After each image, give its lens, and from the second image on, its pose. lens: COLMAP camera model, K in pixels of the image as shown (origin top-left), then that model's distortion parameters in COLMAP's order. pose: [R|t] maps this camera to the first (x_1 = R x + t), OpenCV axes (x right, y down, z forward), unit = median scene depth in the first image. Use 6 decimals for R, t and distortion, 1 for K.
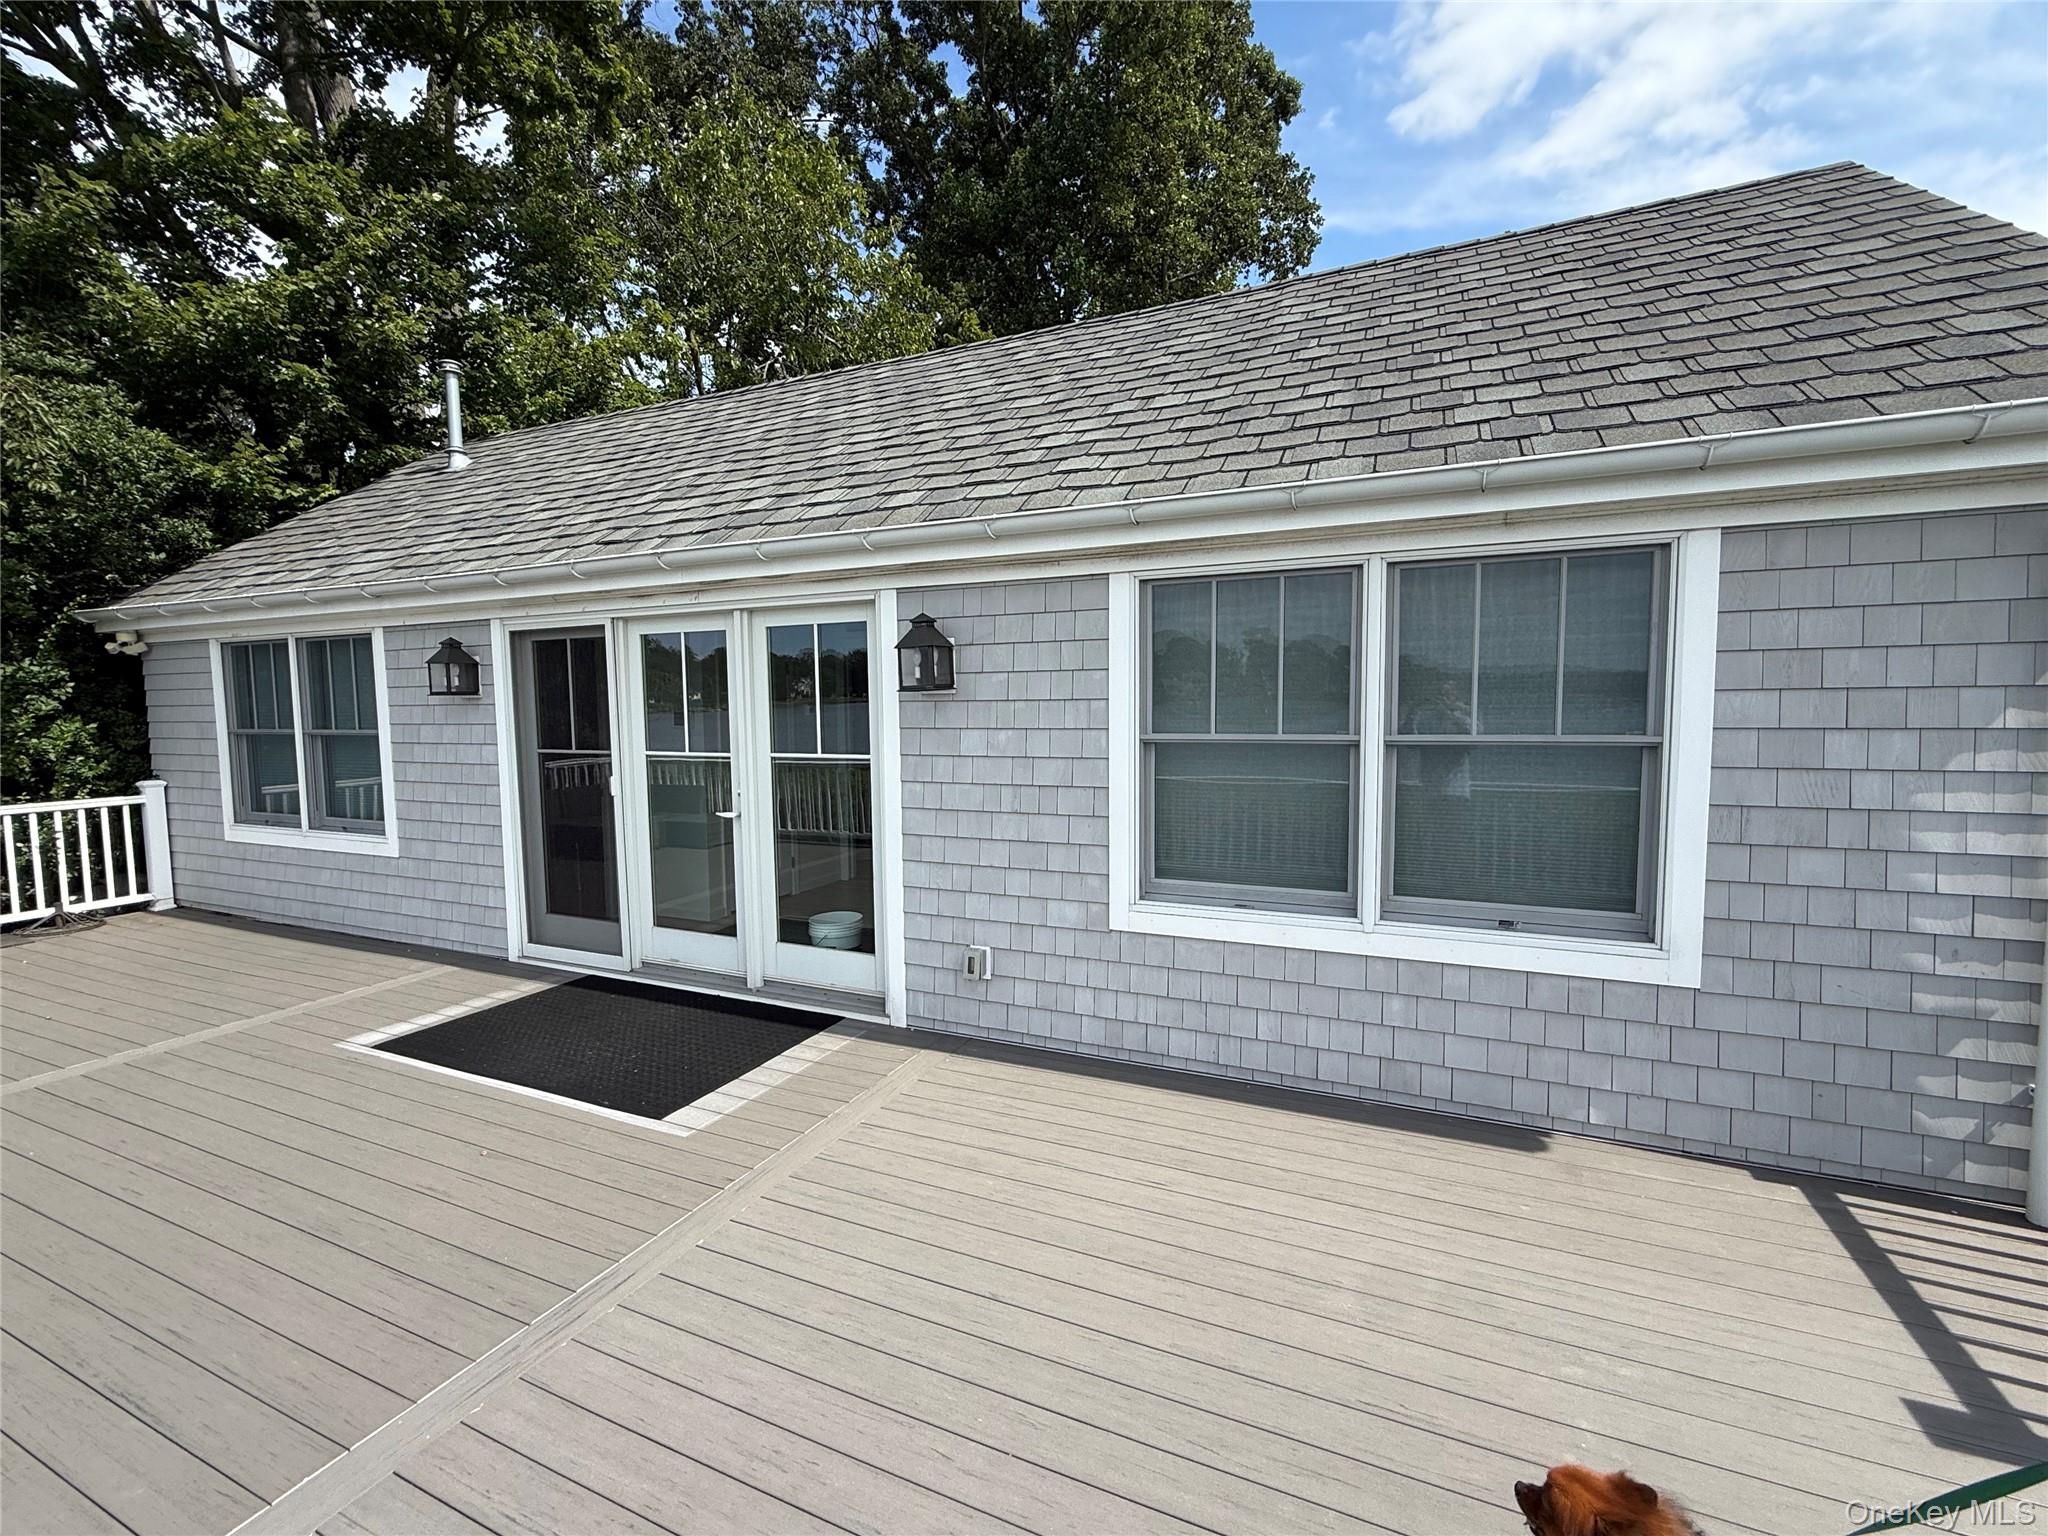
lens RADIAL K [[880.3, 0, 1018.8], [0, 880.3, 768.8], [0, 0, 1]] dist [0.002254, -0.000589]
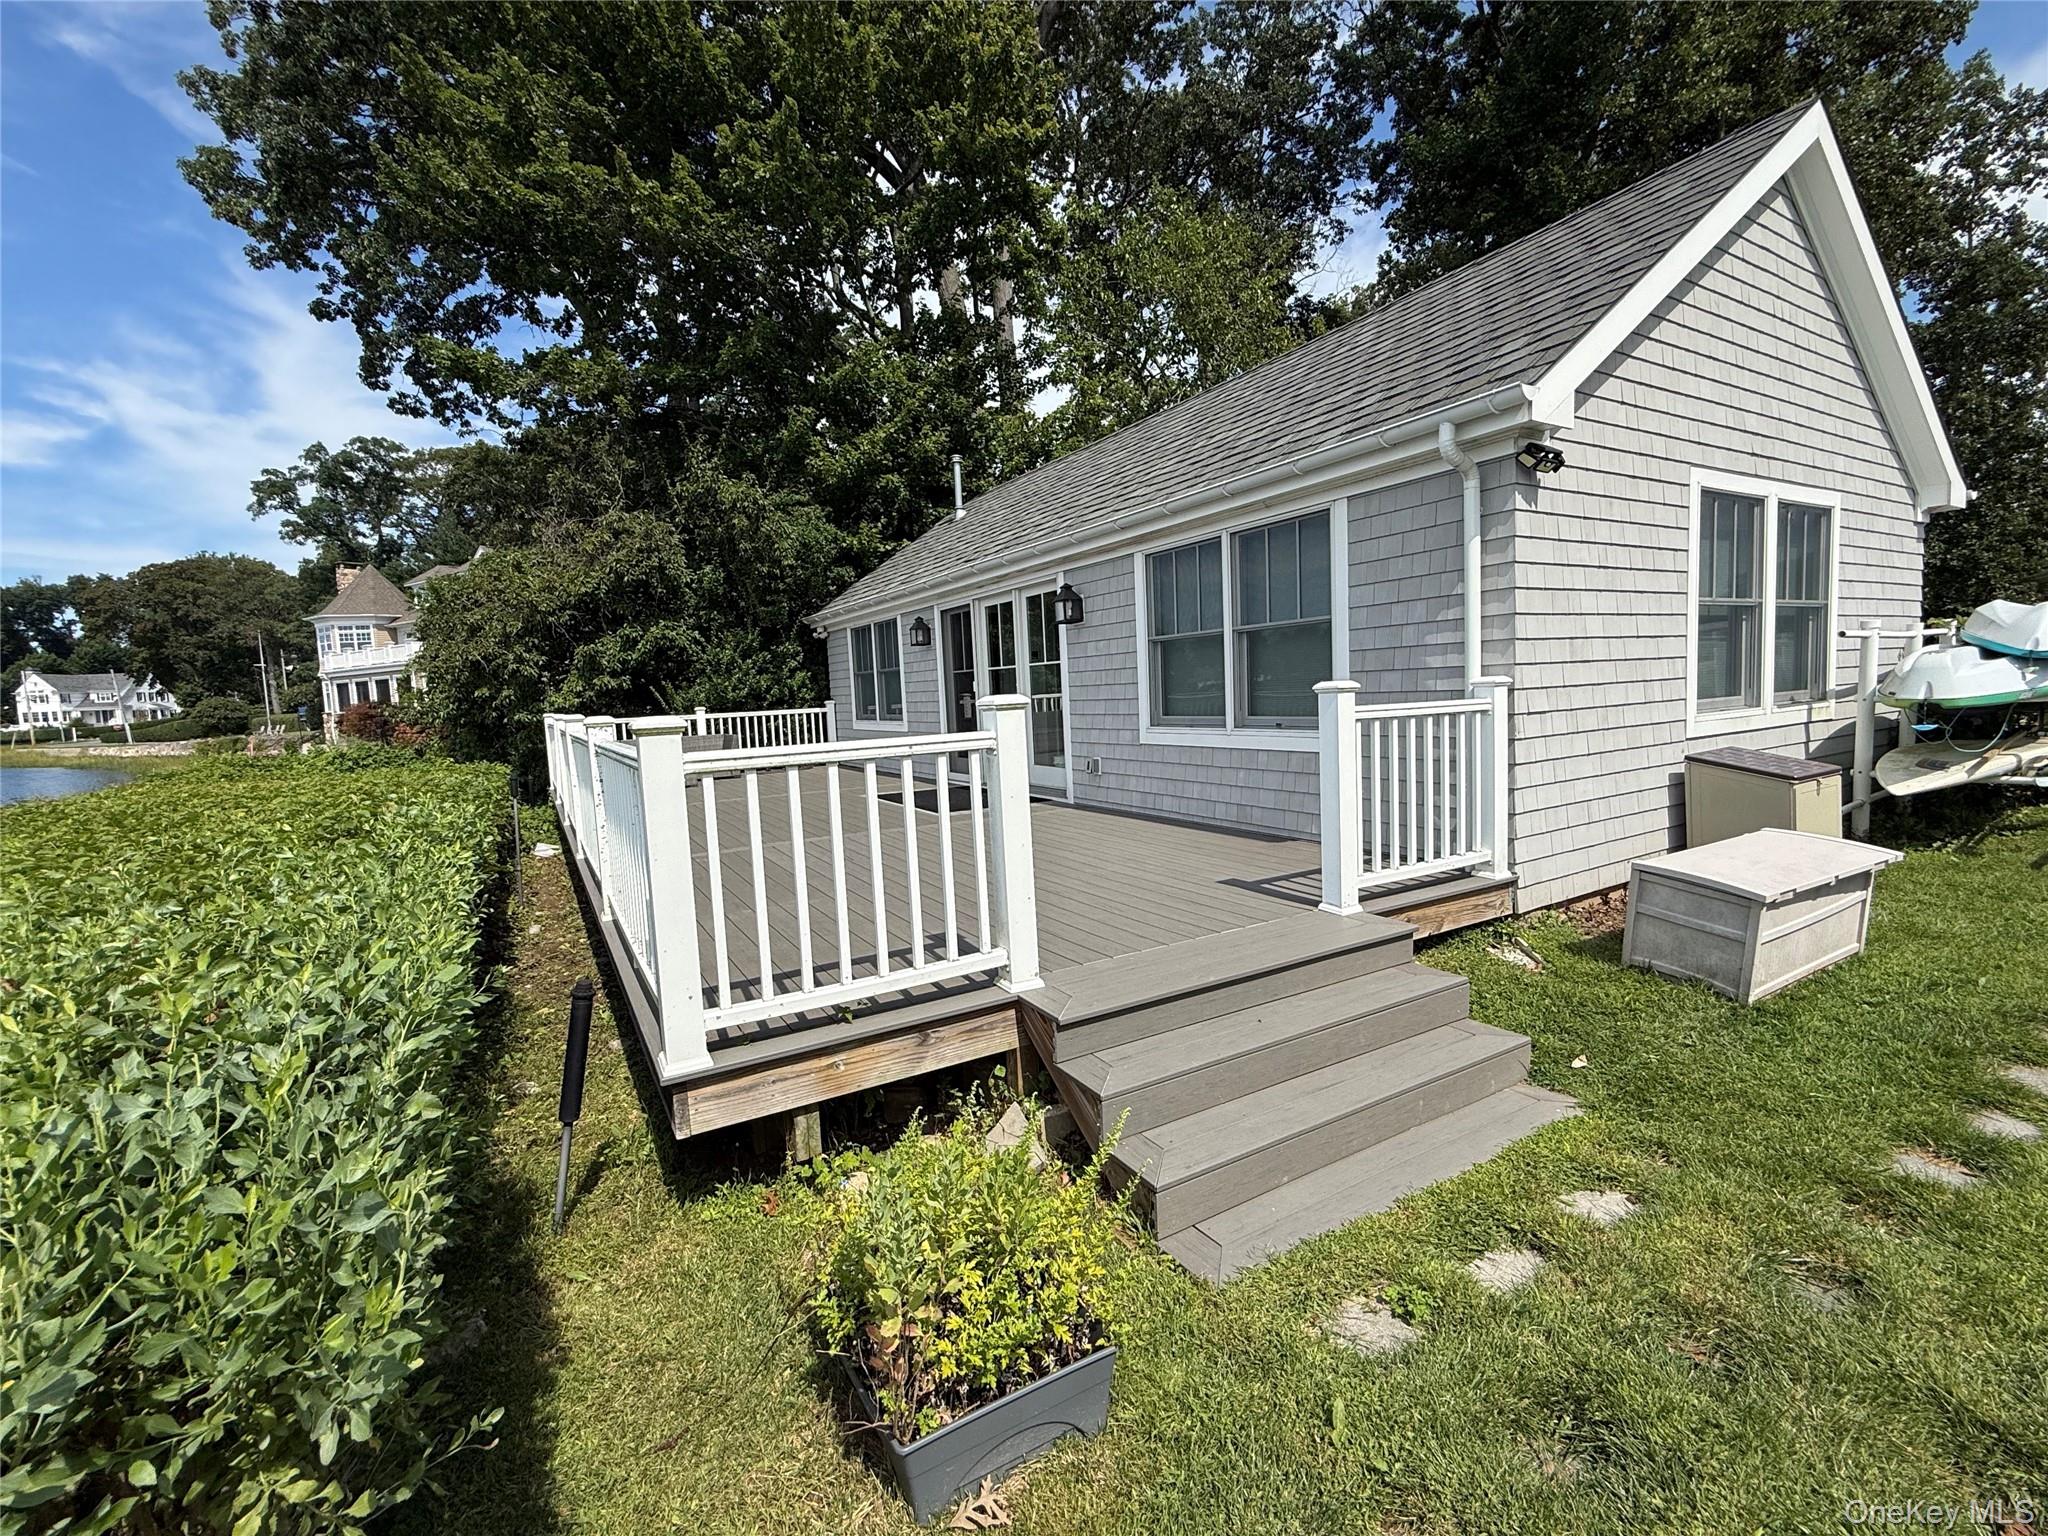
lens RADIAL K [[880.3, 0, 1018.8], [0, 880.3, 768.8], [0, 0, 1]] dist [0.002254, -0.000589]
pose [[0.806066, 0.026650, -0.591225, 0.713620], [-0.007055, 0.999347, 0.035427, 0.121792], [0.591783, -0.024386, 0.805728, -0.471079]]
